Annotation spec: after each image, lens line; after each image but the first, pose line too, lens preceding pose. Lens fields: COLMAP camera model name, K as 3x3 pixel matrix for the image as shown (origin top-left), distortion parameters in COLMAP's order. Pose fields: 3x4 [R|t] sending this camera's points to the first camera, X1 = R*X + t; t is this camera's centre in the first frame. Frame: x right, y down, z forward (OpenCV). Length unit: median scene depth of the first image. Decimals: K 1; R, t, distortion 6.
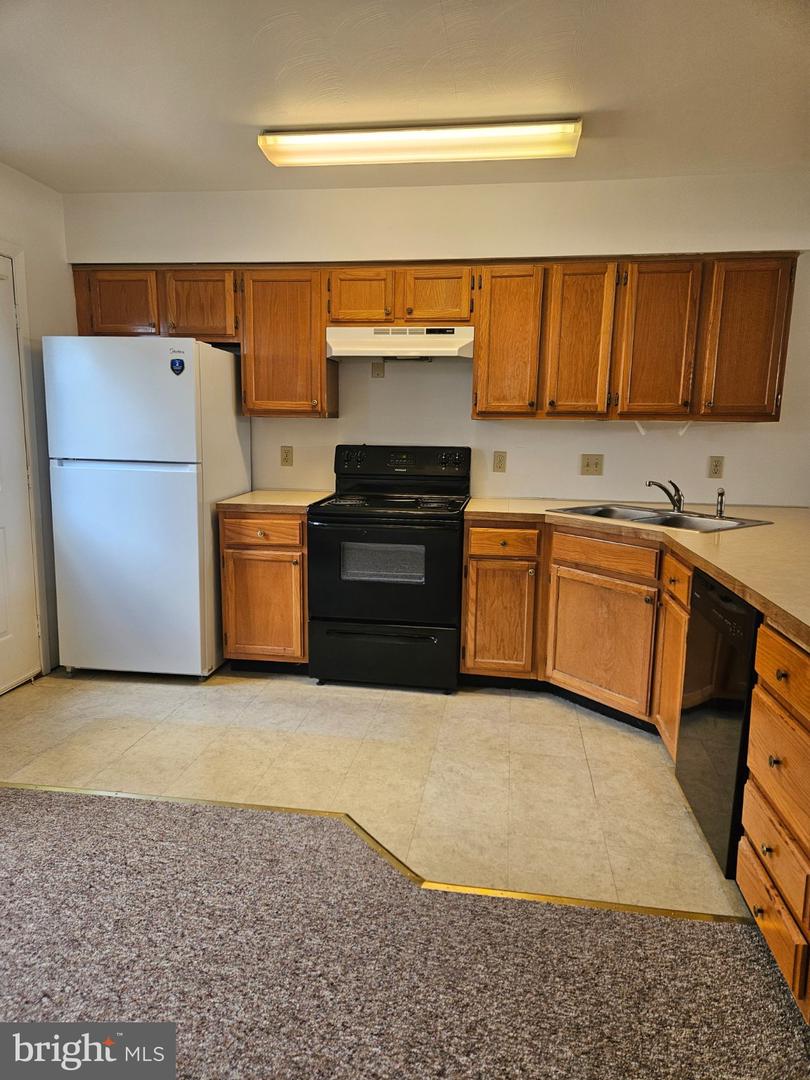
lens RADIAL K [[727.0, 0, 397.1], [0, 727.0, 542.9], [0, 0, 1]] dist [0.065548, -0.055538]
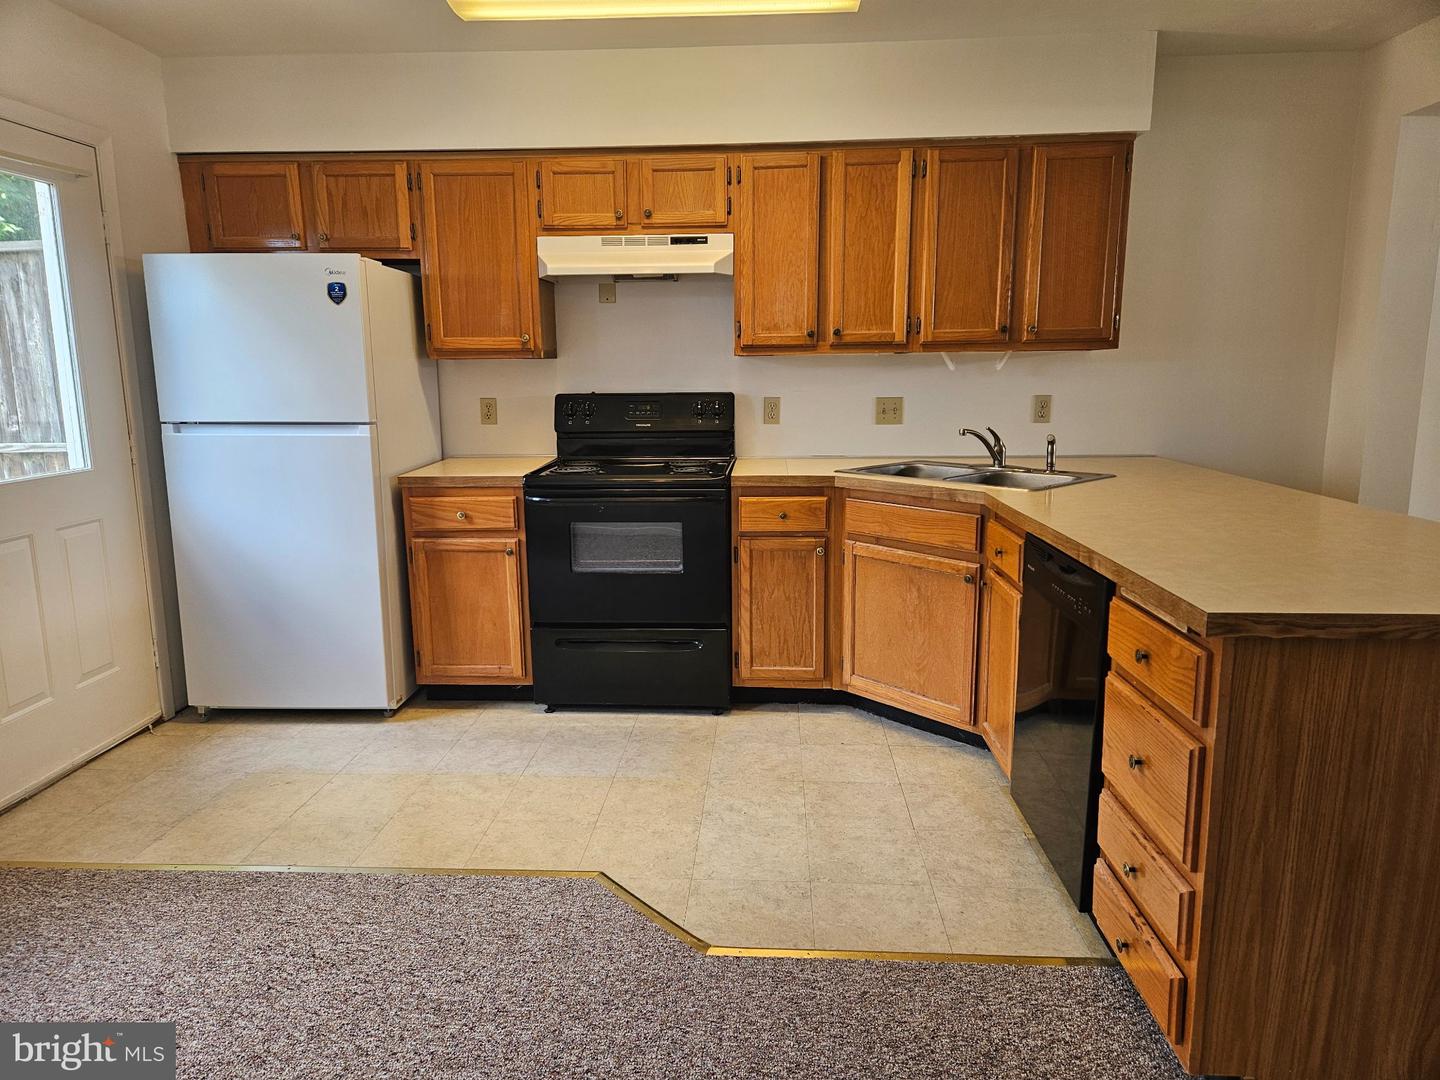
lens RADIAL K [[969.3, 0, 711.4], [0, 969.3, 543.0], [0, 0, 1]] dist [0.065548, -0.055538]
pose [[0.995255, -0.041660, 0.087926, -0.022150], [0.040059, 0.998999, 0.019903, 0.006380], [-0.088667, -0.016286, 0.995928, -0.019781]]
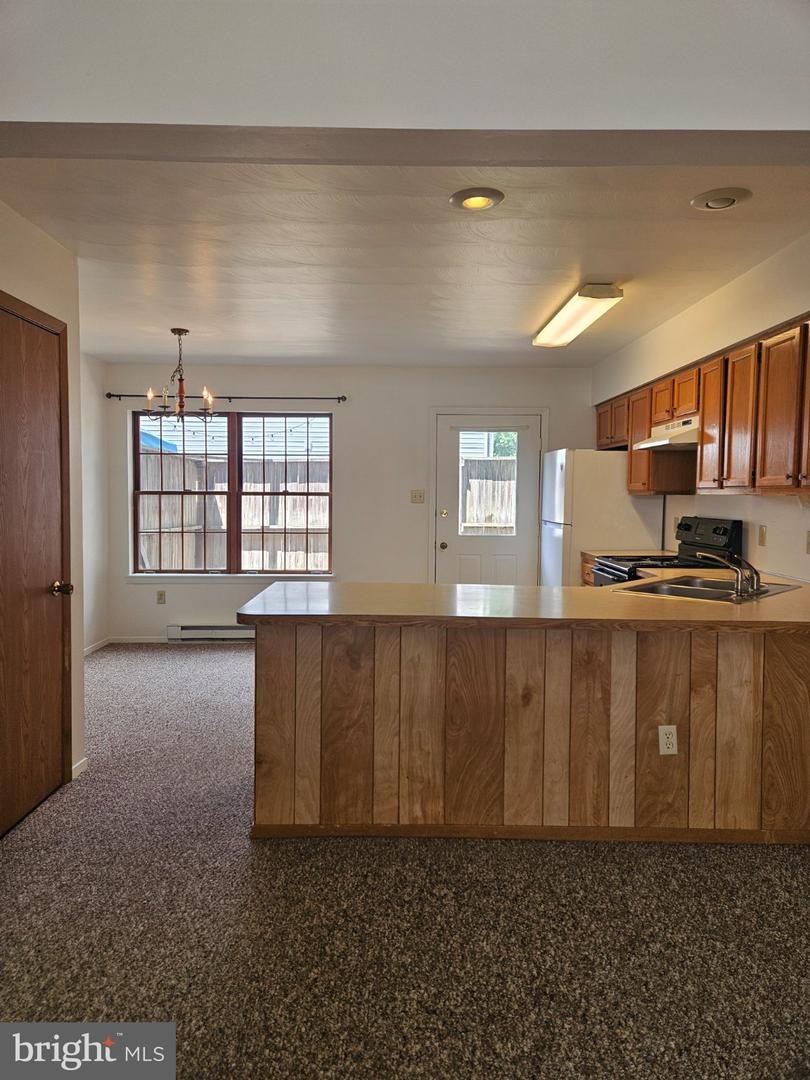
lens RADIAL K [[727.0, 0, 386.1], [0, 727.0, 527.9], [0, 0, 1]] dist [0.065548, -0.055538]
pose [[0.129304, 0.031799, -0.991095, 1.288738], [-0.160010, 0.987056, 0.010793, -0.059497], [0.978610, 0.157190, 0.132718, 0.423681]]
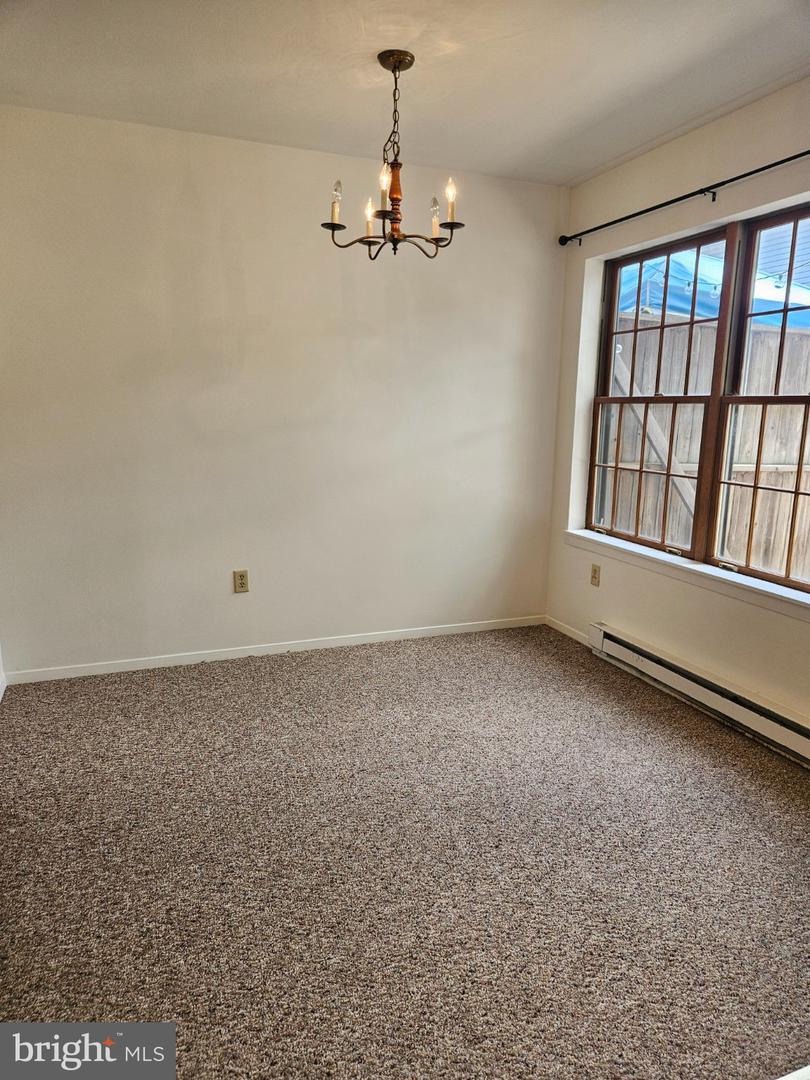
lens RADIAL K [[727.0, 0, 410.4], [0, 727.0, 533.7], [0, 0, 1]] dist [0.065548, -0.055538]
pose [[-0.868297, 0.051263, -0.493389, 0.130906], [-0.113181, 0.947935, 0.297674, -0.138227], [0.482960, 0.314312, -0.817287, 0.912026]]
